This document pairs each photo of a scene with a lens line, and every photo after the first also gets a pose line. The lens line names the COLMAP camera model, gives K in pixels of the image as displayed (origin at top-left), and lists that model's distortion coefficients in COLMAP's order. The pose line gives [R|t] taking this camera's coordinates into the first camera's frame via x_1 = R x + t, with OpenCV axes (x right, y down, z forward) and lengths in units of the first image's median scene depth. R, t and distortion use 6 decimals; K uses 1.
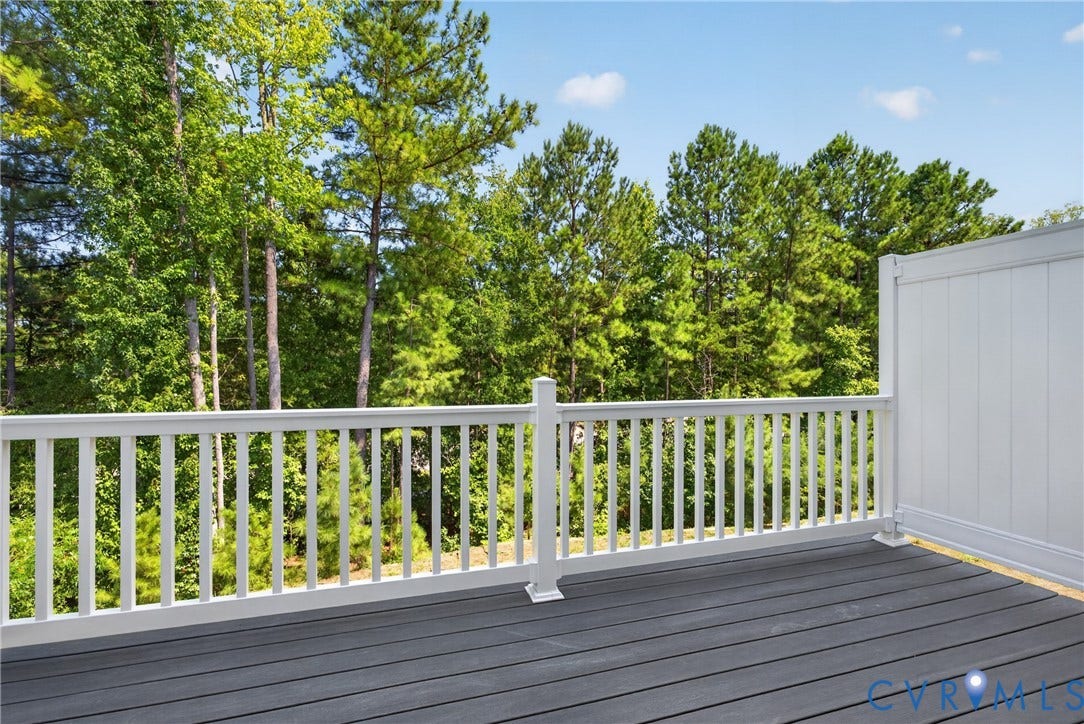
lens RADIAL K [[497.2, 0, 545.2], [0, 497.2, 363.7], [0, 0, 1]] dist [0.000119, 0.000350]
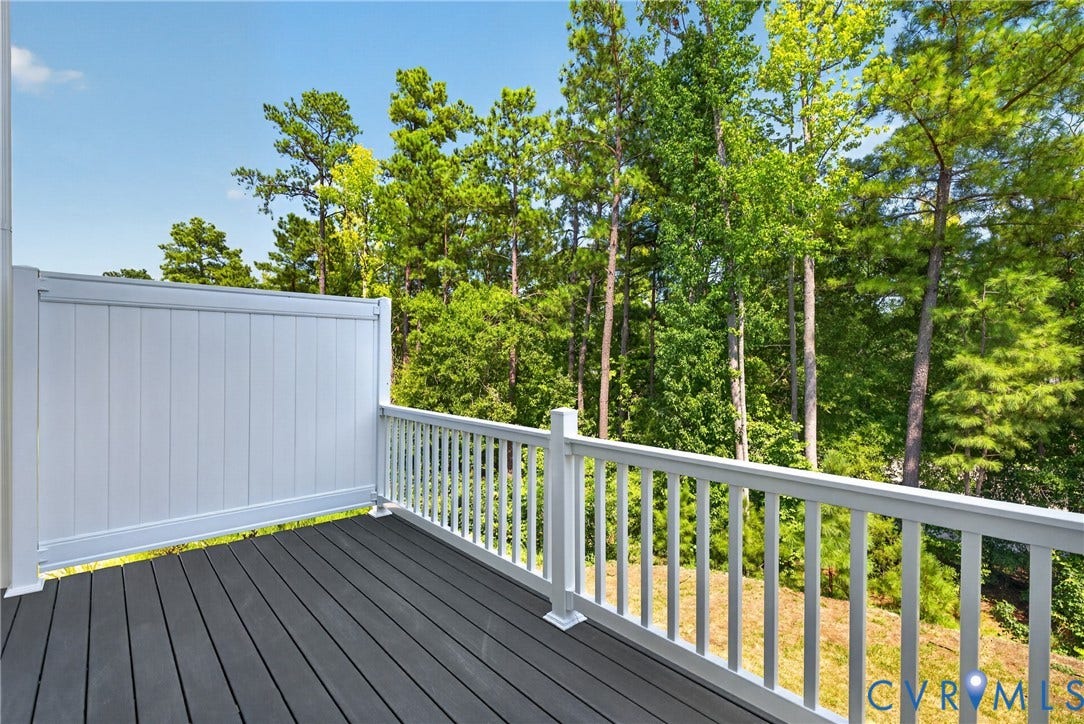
lens RADIAL K [[497.2, 0, 545.2], [0, 497.2, 363.7], [0, 0, 1]] dist [0.000119, 0.000350]
pose [[0.414644, 0.005989, -0.909964, 0.141213], [-0.003647, 0.999981, 0.004919, -0.012191], [0.909976, 0.001279, 0.414658, 0.080303]]
